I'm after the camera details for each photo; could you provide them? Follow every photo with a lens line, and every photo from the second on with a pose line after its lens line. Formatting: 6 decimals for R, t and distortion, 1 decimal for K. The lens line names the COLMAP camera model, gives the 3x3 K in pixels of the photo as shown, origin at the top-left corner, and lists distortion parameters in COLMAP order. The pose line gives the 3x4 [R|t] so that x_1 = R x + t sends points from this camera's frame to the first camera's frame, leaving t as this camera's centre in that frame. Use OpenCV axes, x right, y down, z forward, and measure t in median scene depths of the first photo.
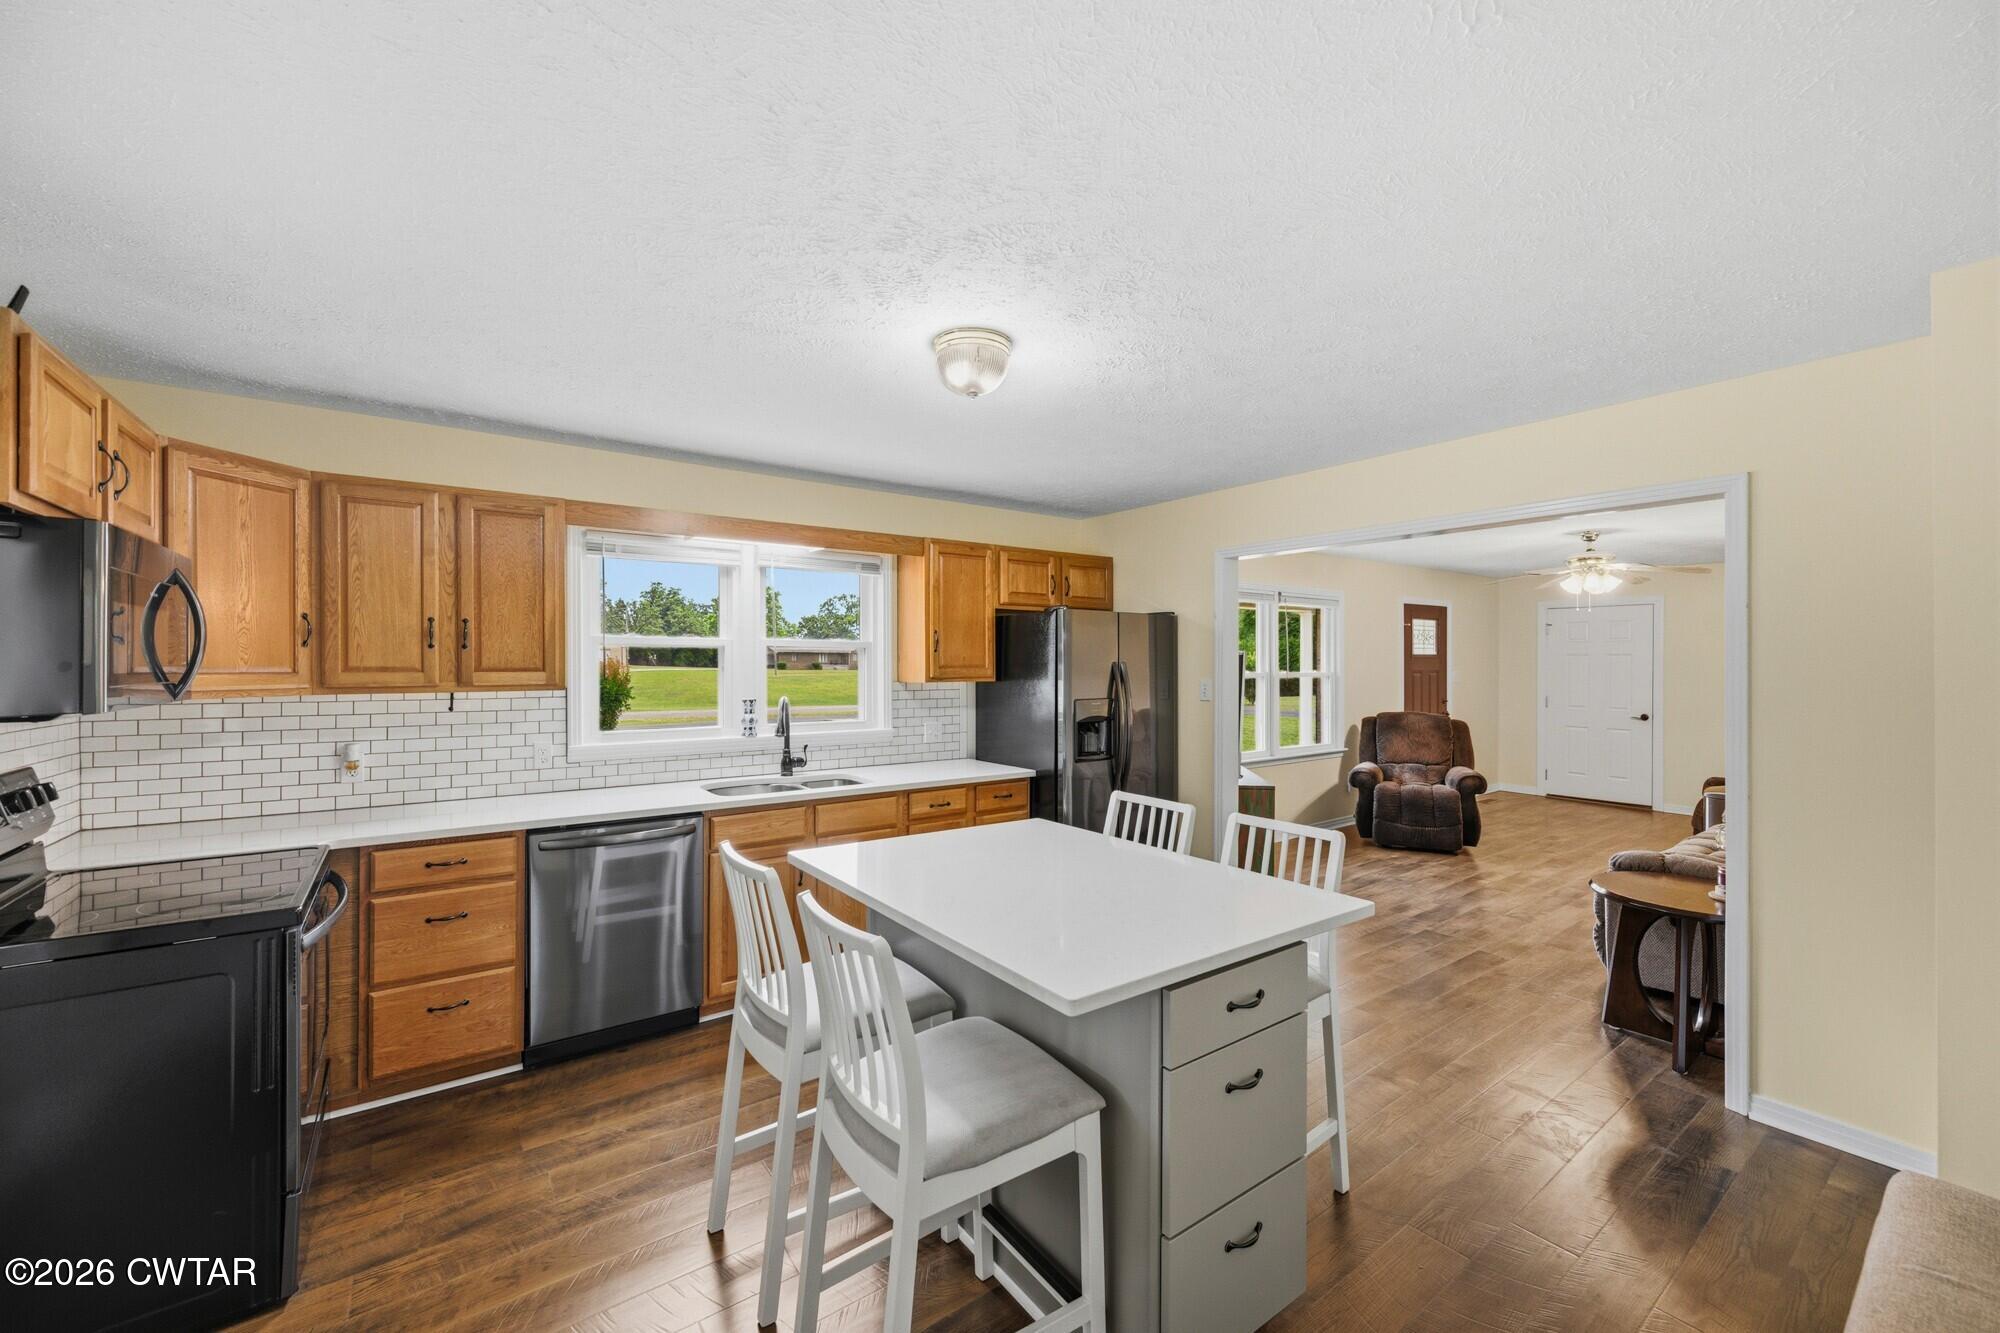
lens RADIAL K [[783.2, 0, 994.3], [0, 783.2, 660.2], [0, 0, 1]] dist [-0.004306, -0.000073]
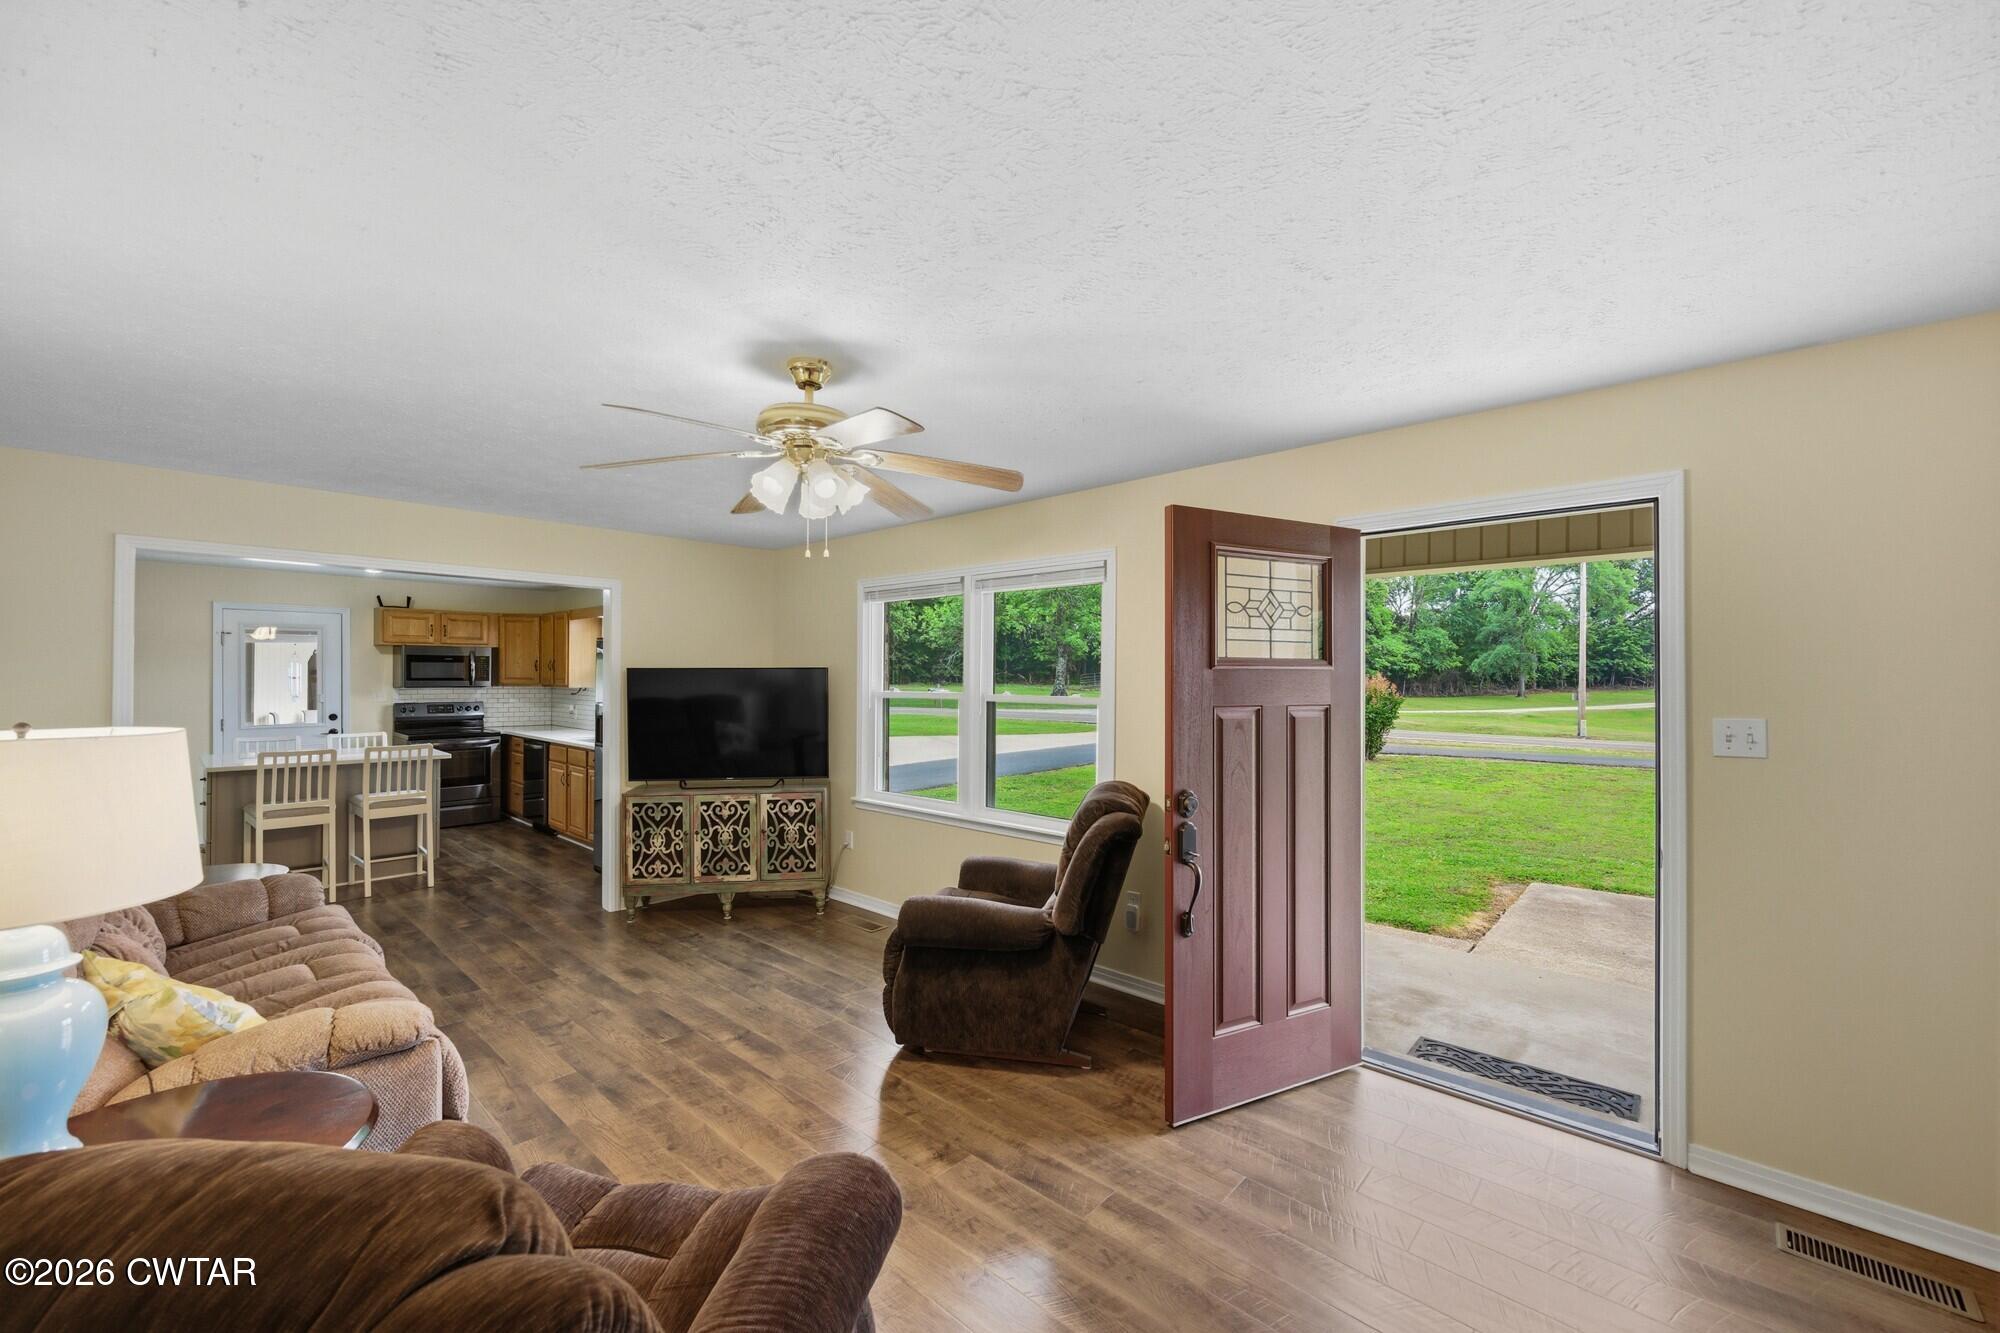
lens RADIAL K [[783.2, 0, 993.5], [0, 783.2, 682.2], [0, 0, 1]] dist [-0.004306, -0.000073]
pose [[0.193397, -0.000867, -0.981120, 1.493794], [0.003599, 0.999994, -0.000174, 0.010785], [0.981114, -0.003497, 0.193399, 1.288454]]
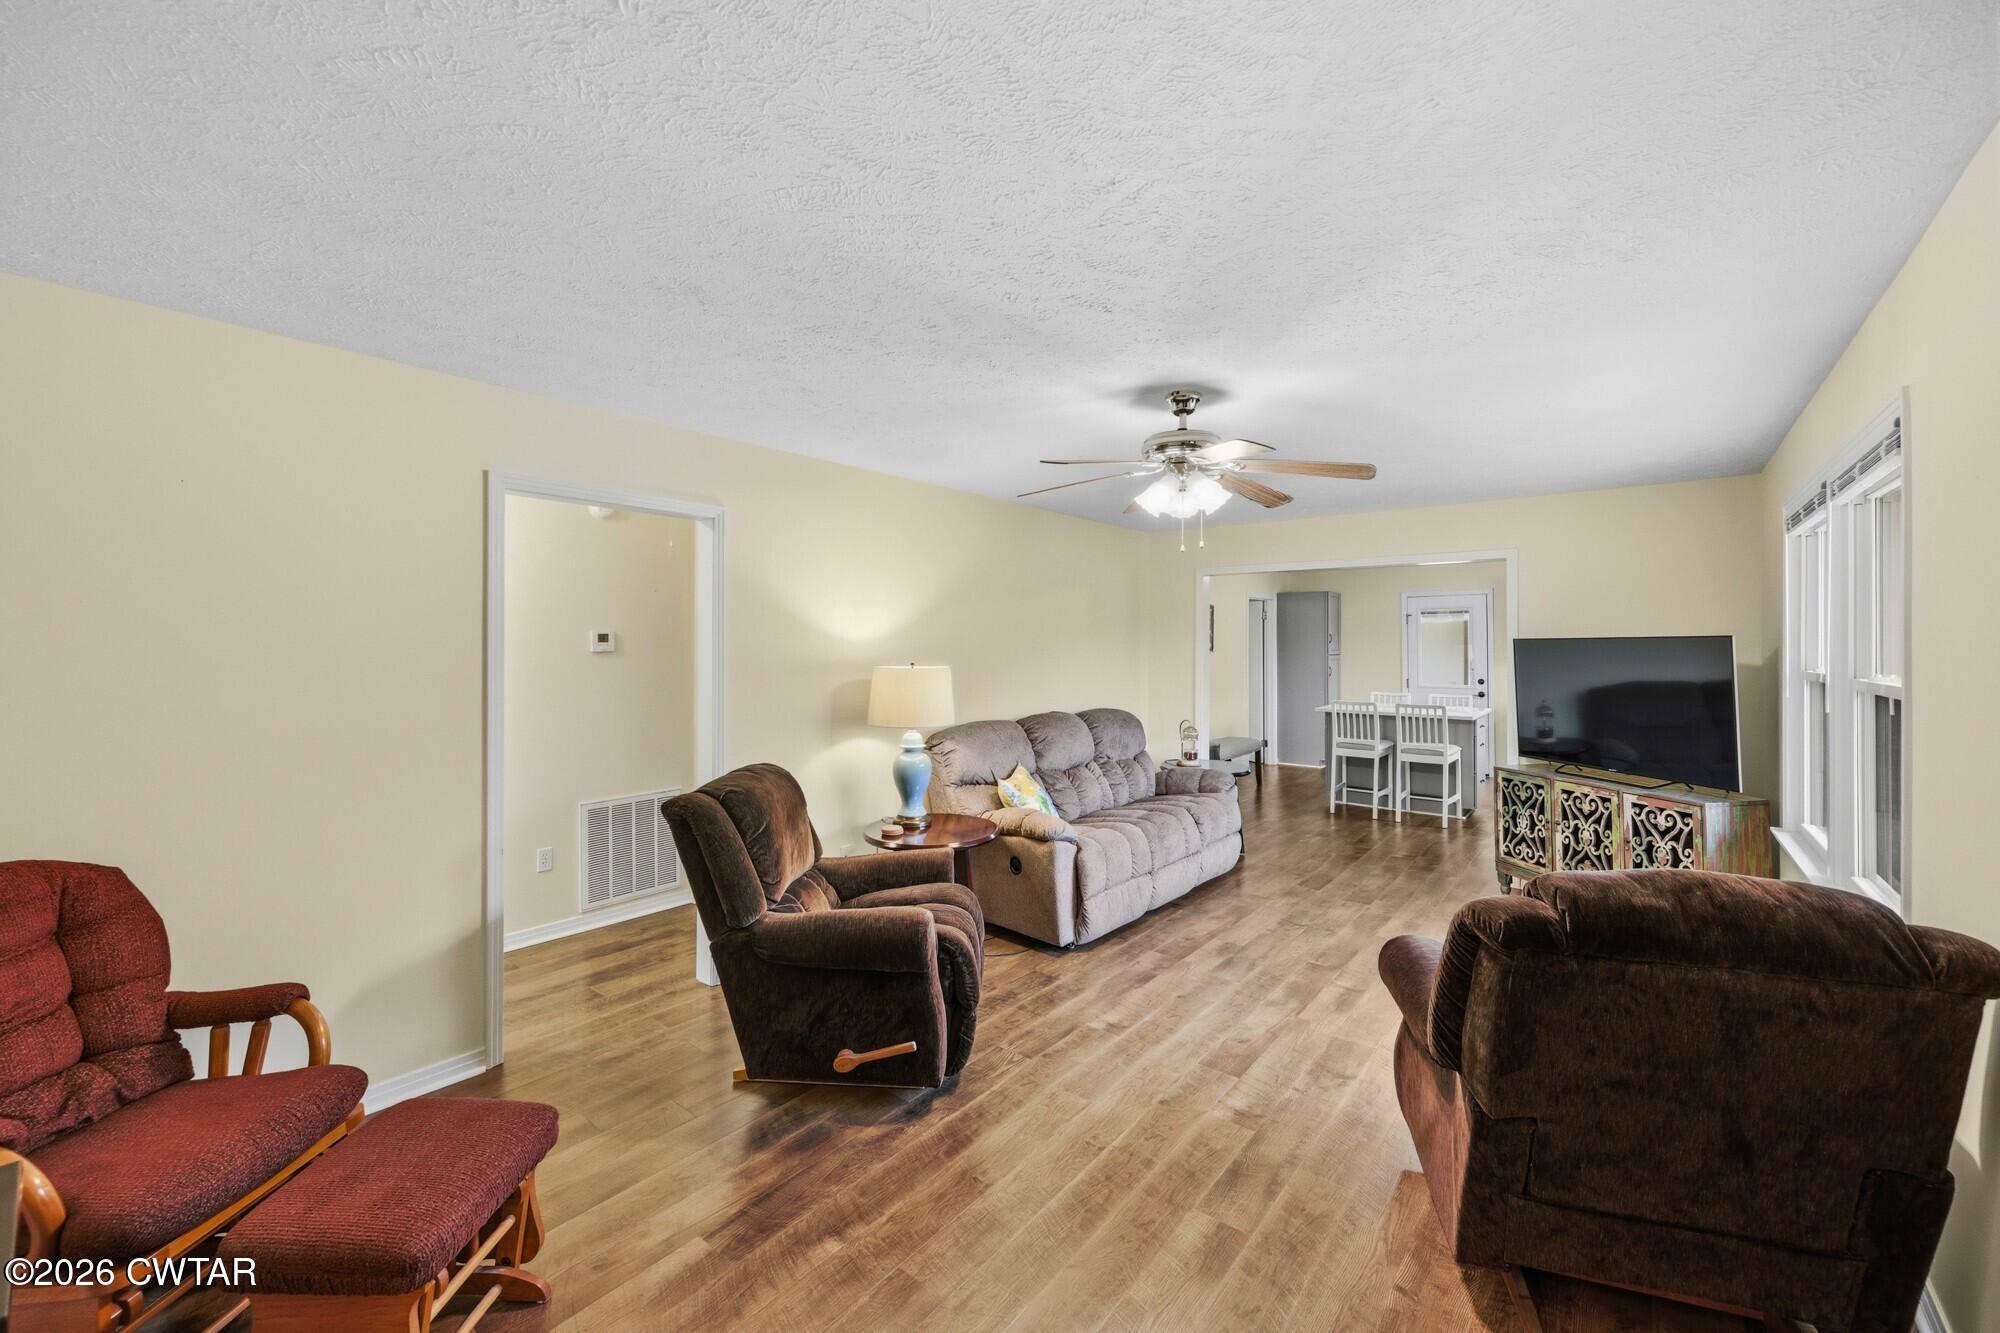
lens RADIAL K [[783.2, 0, 999.0], [0, 783.2, 647.3], [0, 0, 1]] dist [-0.004306, -0.000073]
pose [[-0.967328, -0.008512, -0.253386, 1.269459], [-0.007849, 0.999963, -0.003628, 0.009554], [0.253407, -0.001520, -0.967358, 1.844432]]
